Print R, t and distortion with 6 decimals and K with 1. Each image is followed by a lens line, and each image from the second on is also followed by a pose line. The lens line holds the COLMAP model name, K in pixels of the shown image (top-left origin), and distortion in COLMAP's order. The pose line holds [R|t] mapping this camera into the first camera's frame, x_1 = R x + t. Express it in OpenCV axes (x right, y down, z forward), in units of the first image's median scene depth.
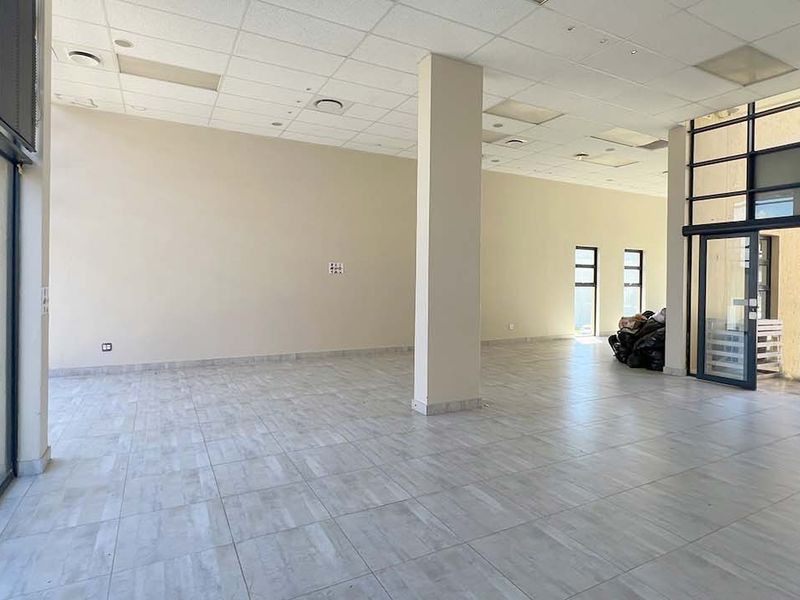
lens RADIAL K [[453.8, 0, 396.5], [0, 453.8, 283.3], [0, 0, 1]] dist [-0.002619, 0.000090]
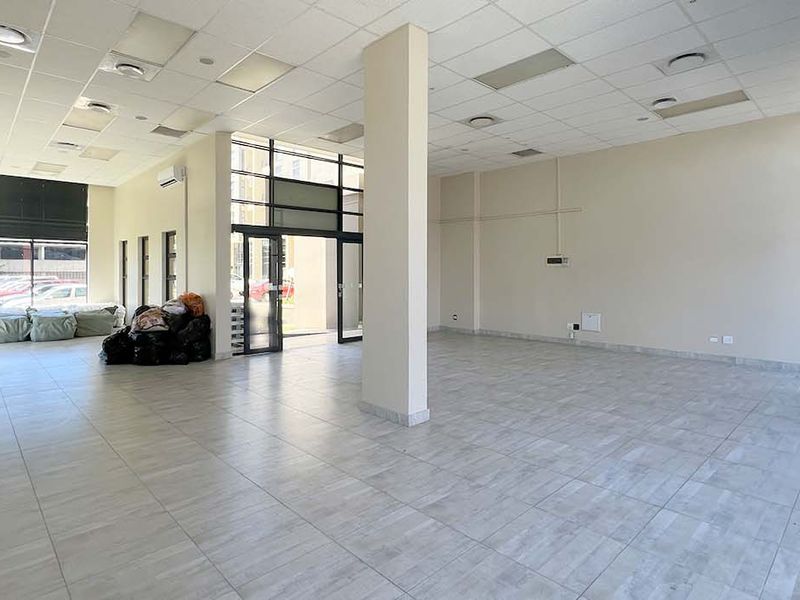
lens RADIAL K [[462.5, 0, 400.9], [0, 462.5, 272.7], [0, 0, 1]] dist [-0.020159, 0.003197]
pose [[-0.271448, -0.011958, 0.962379, -0.774531], [0.012682, 0.999792, 0.016000, -0.022992], [-0.962370, 0.016548, -0.271239, 1.232806]]
